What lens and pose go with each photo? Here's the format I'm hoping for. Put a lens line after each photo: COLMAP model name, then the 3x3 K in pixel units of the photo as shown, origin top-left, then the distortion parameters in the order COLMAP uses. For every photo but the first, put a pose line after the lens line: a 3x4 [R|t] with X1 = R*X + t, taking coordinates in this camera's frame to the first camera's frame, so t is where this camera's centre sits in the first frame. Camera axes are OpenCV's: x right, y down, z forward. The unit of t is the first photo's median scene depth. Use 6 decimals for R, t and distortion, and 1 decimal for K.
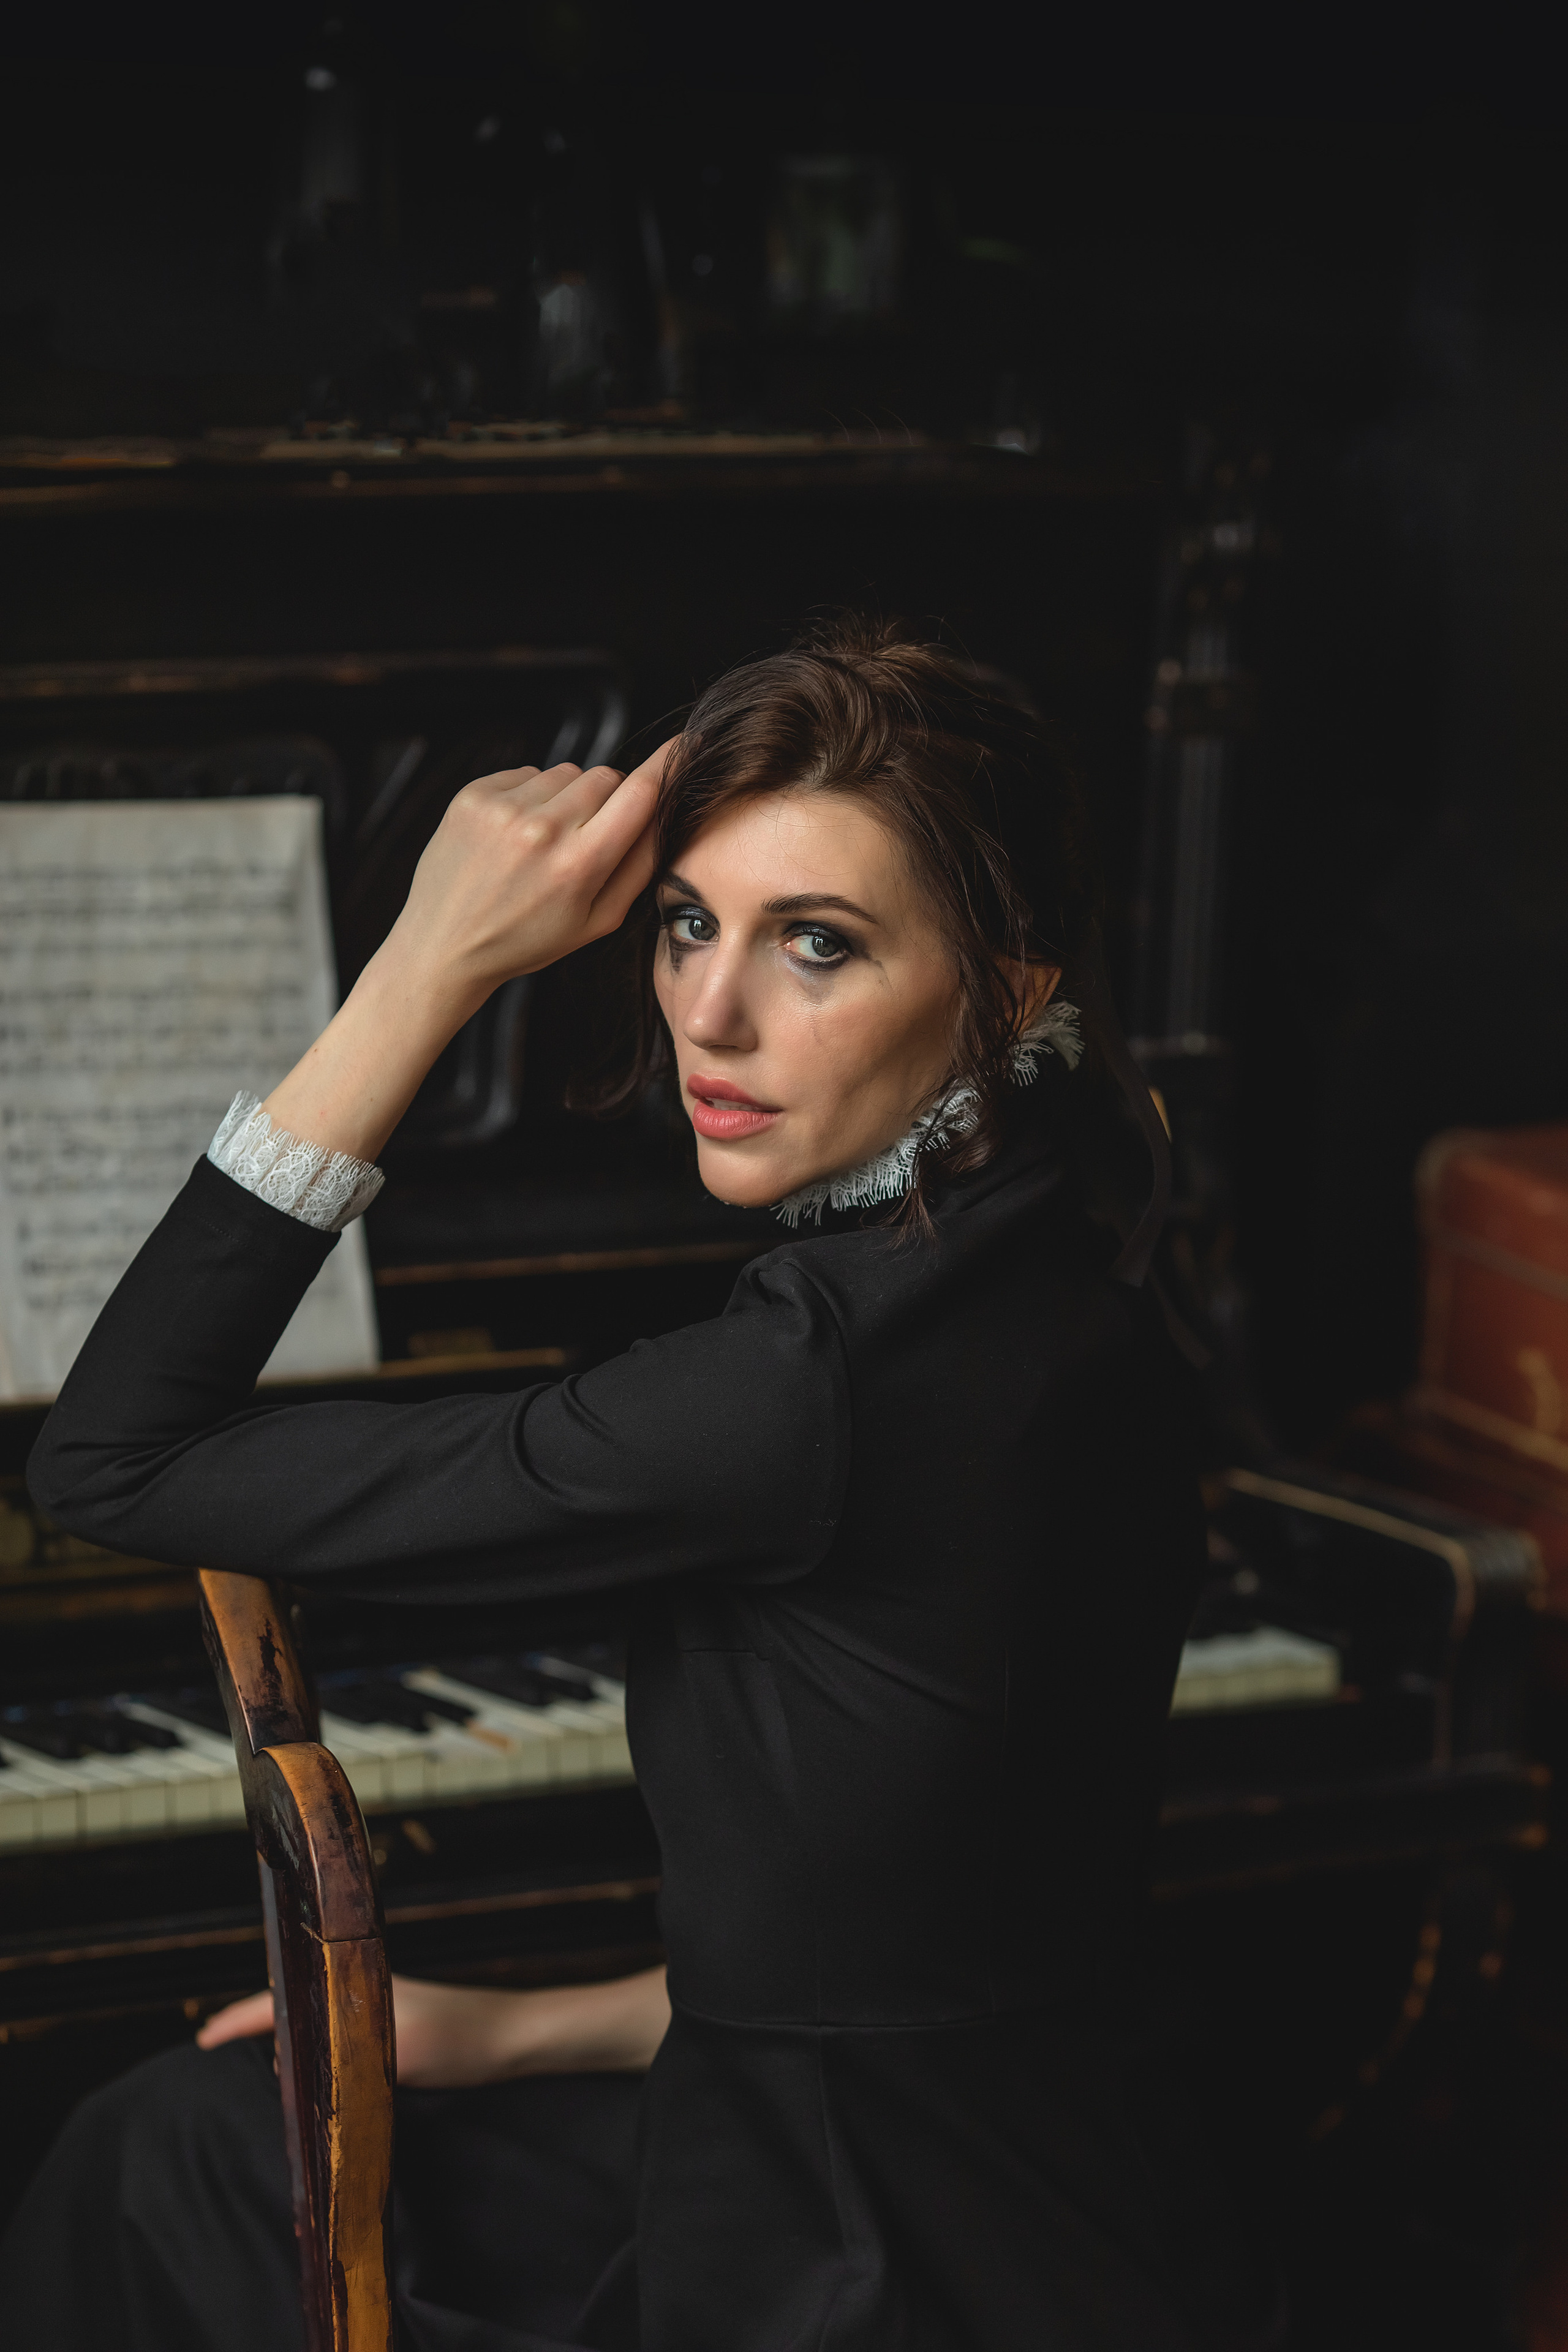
lens RADIAL K [[9091.9, 0, 781.8], [0, 9091.9, 1179.4], [0, 0, 1]] dist [1.224513, 0.000000]
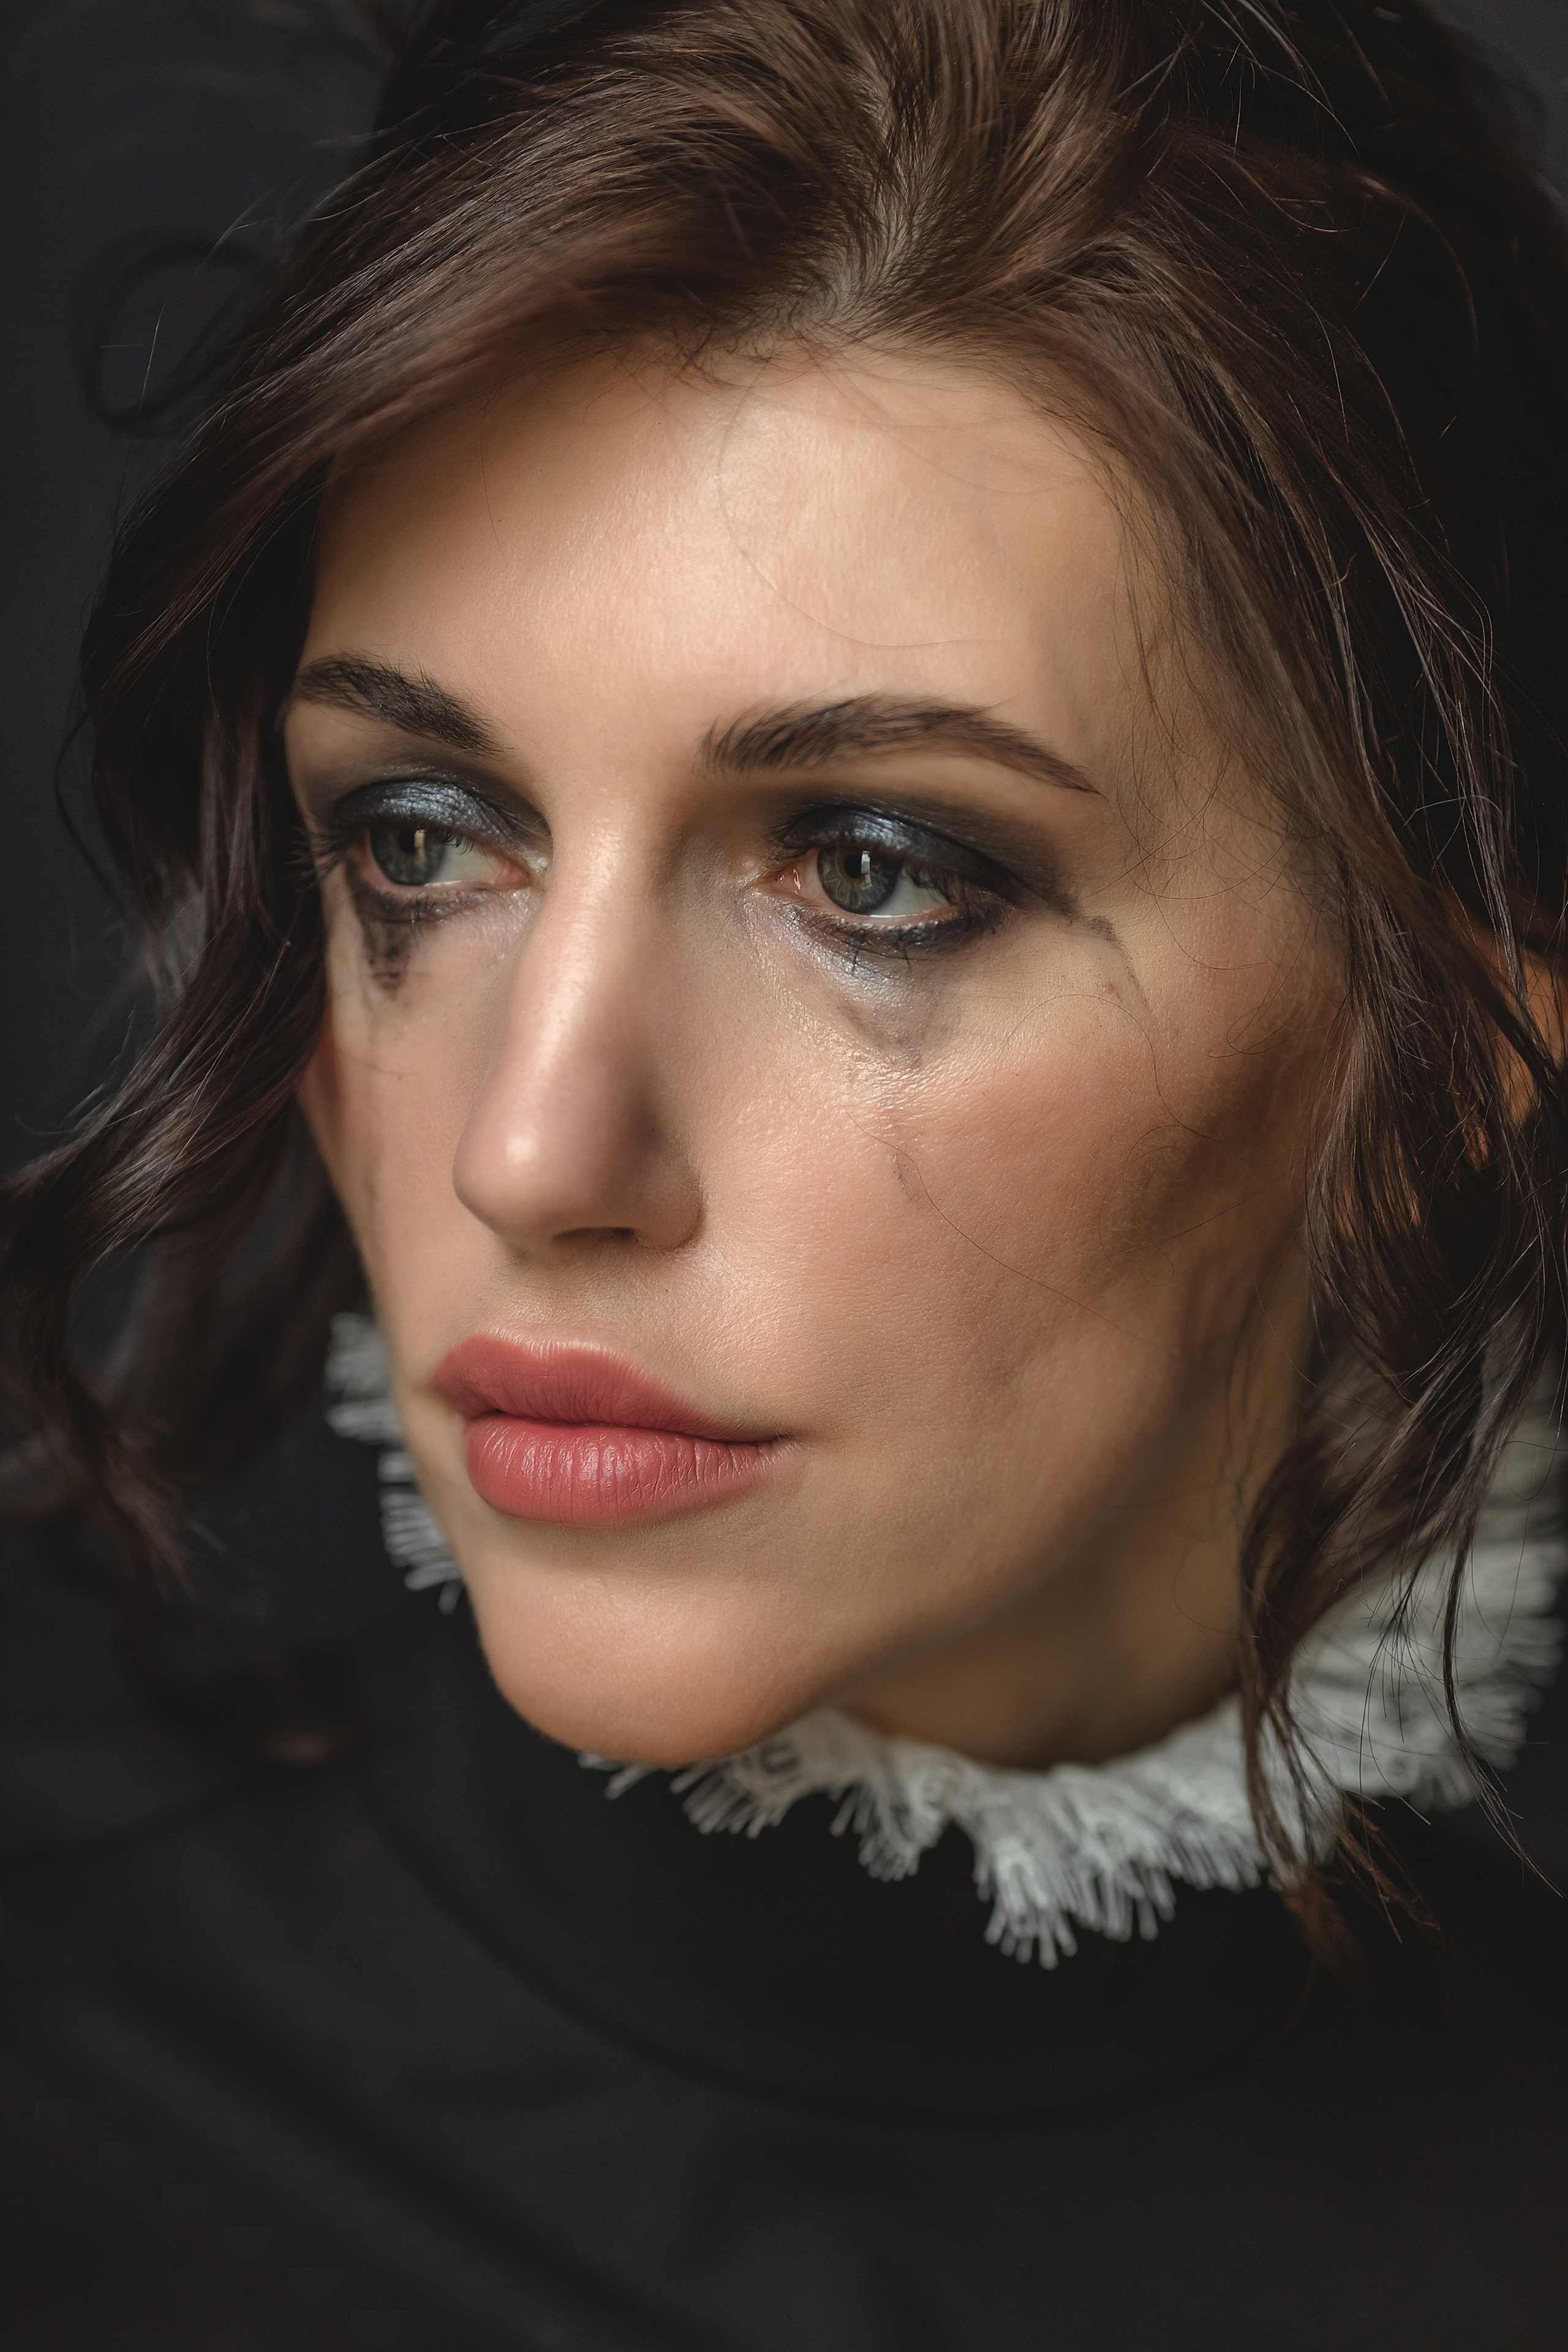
lens RADIAL K [[9091.9, 0, 787.7], [0, 9091.9, 1182.9], [0, 0, 1]] dist [1.224513, 0.000000]
pose [[0.994306, -0.047125, 0.095578, -0.027784], [0.048785, 0.998695, -0.015109, -0.011583], [-0.094741, 0.019686, 0.995307, 0.709208]]
